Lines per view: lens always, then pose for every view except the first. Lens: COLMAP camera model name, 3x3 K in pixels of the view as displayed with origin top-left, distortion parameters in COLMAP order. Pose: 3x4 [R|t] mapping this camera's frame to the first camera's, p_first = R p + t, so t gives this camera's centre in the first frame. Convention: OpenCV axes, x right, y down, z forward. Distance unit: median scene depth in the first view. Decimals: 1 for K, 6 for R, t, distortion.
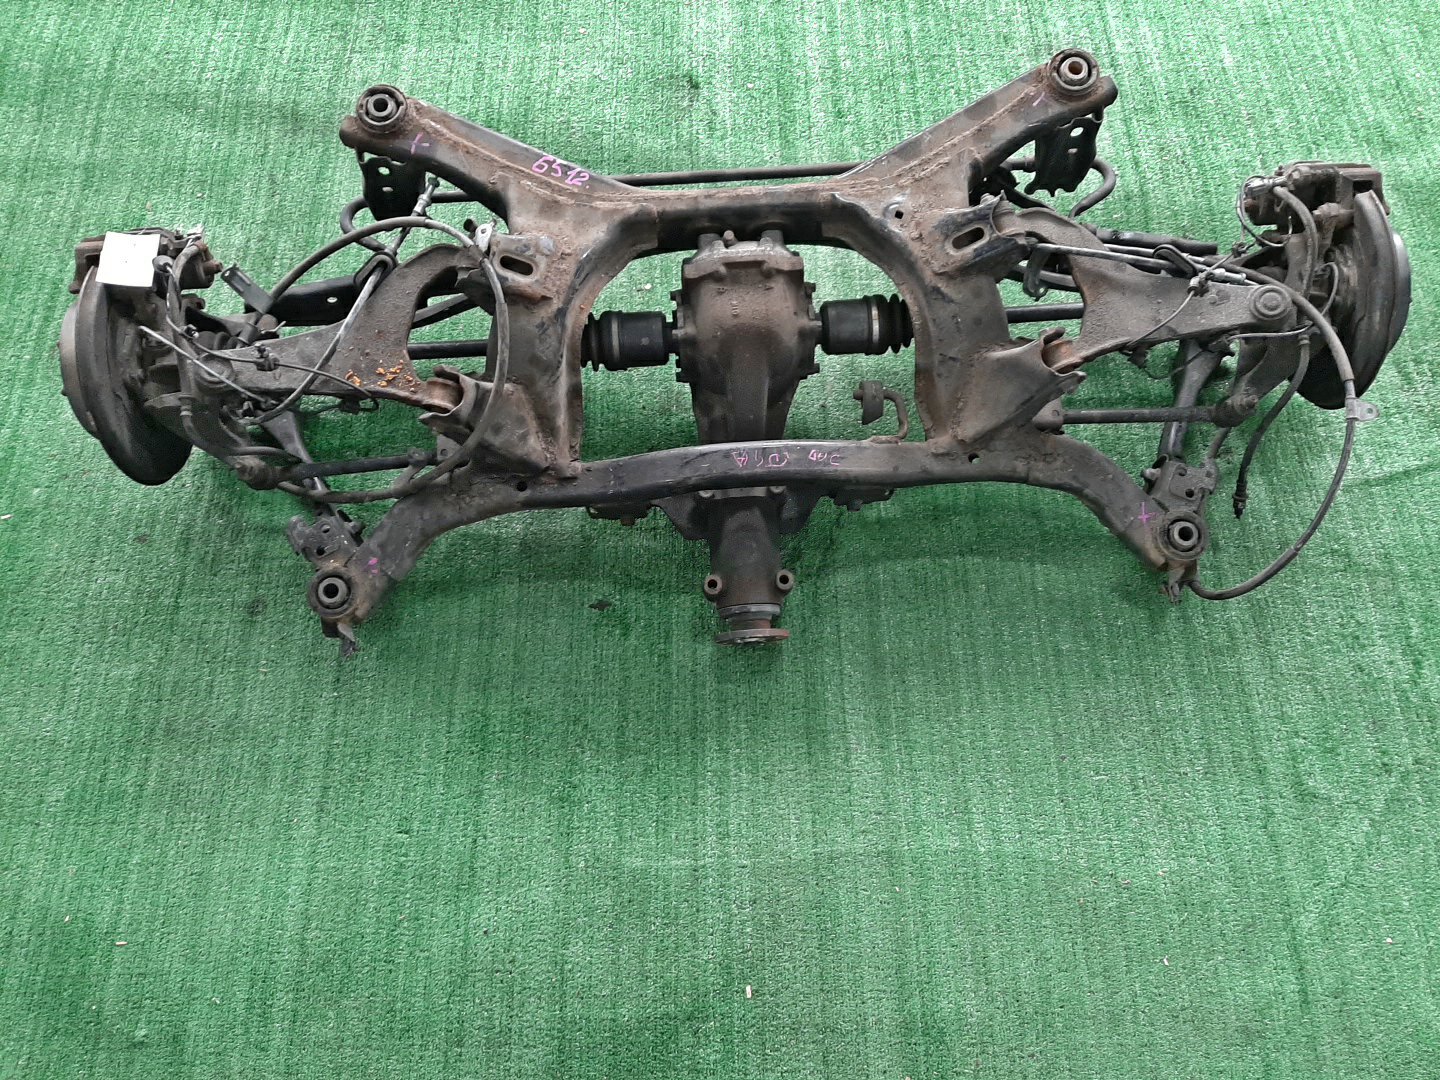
lens RADIAL K [[1120.0, 0, 720.0], [0, 1120.0, 540.0], [0, 0, 1]] dist [0.094695, -0.359236]
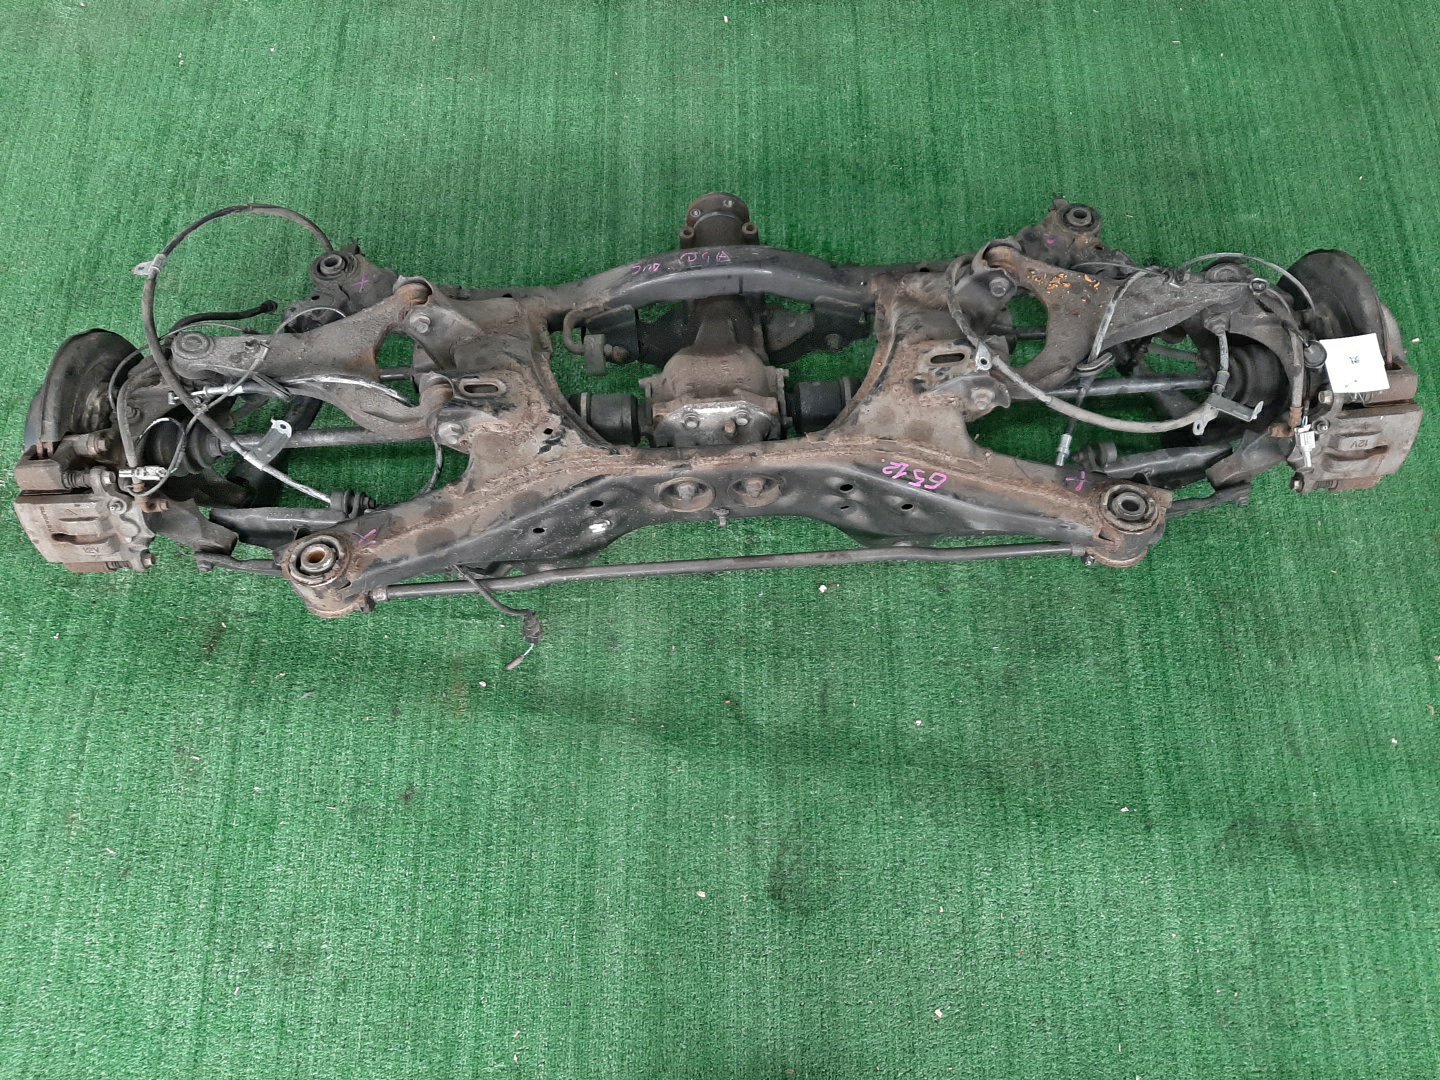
lens RADIAL K [[1193.2, 0, 720.0], [0, 1193.2, 540.0], [0, 0, 1]] dist [0.052257, -0.149321]
pose [[-0.999803, -0.014452, 0.013628, 0.001050], [0.019861, -0.716619, 0.697182, -1.038741], [-0.000310, 0.697315, 0.716765, 0.349030]]
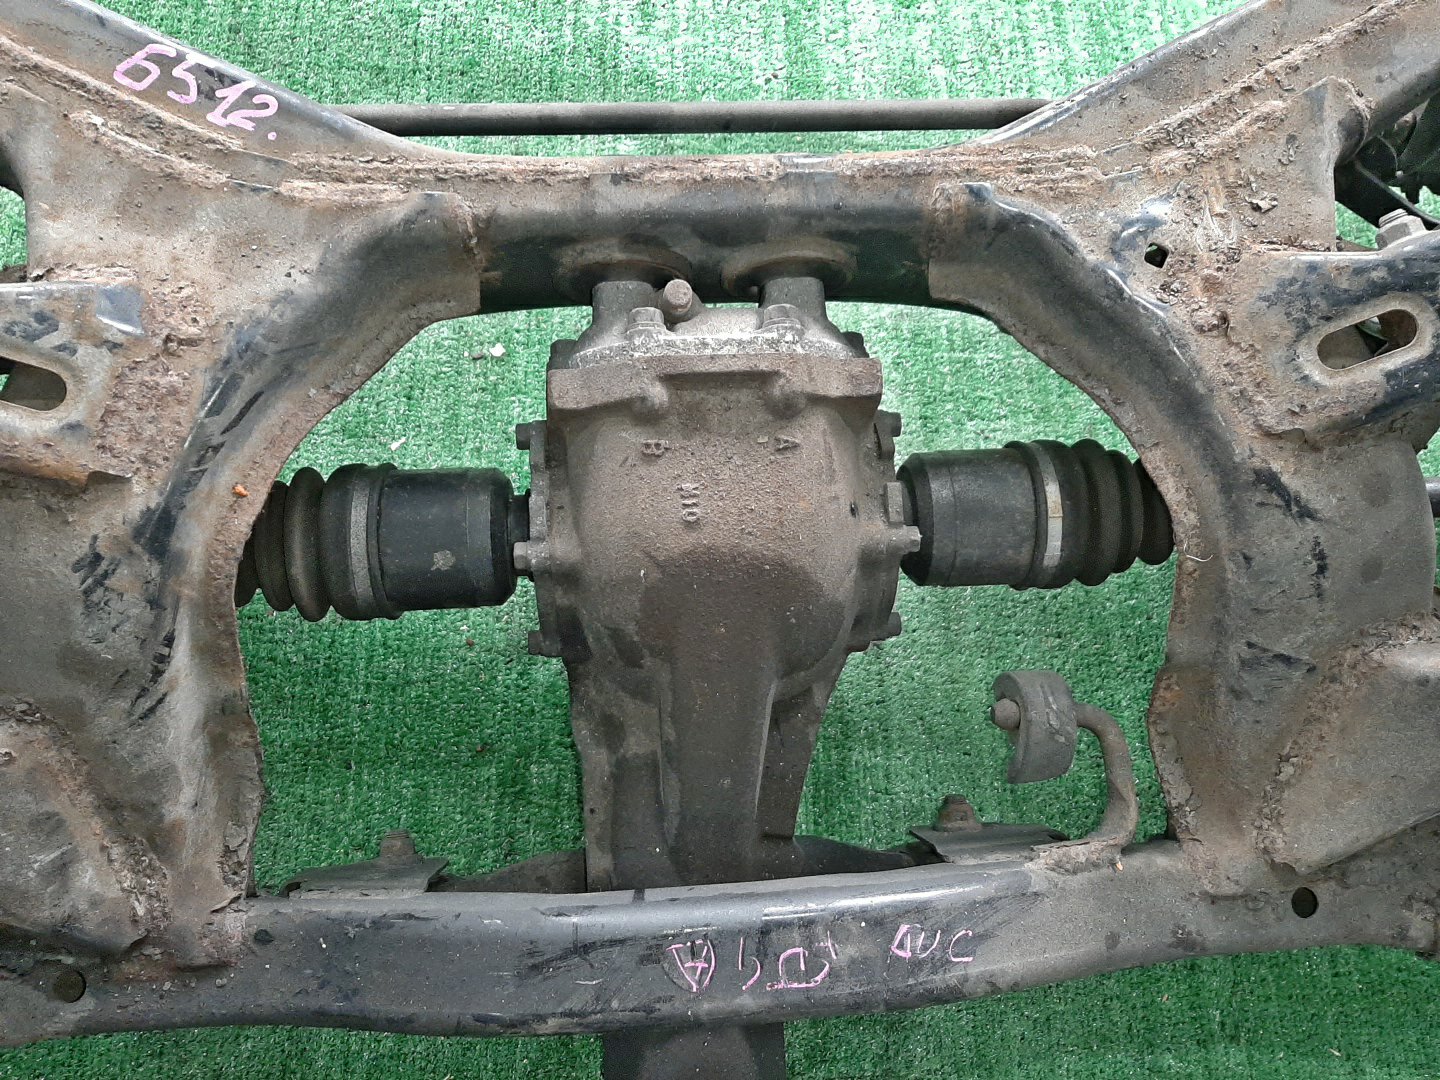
lens RADIAL K [[1193.2, 0, 720.0], [0, 1193.2, 540.0], [0, 0, 1]] dist [0.052257, -0.149321]
pose [[0.998107, 0.027914, 0.054802, 0.002581], [-0.029808, 0.998975, 0.034066, -0.206411], [-0.053795, -0.035635, 0.997916, 0.622883]]
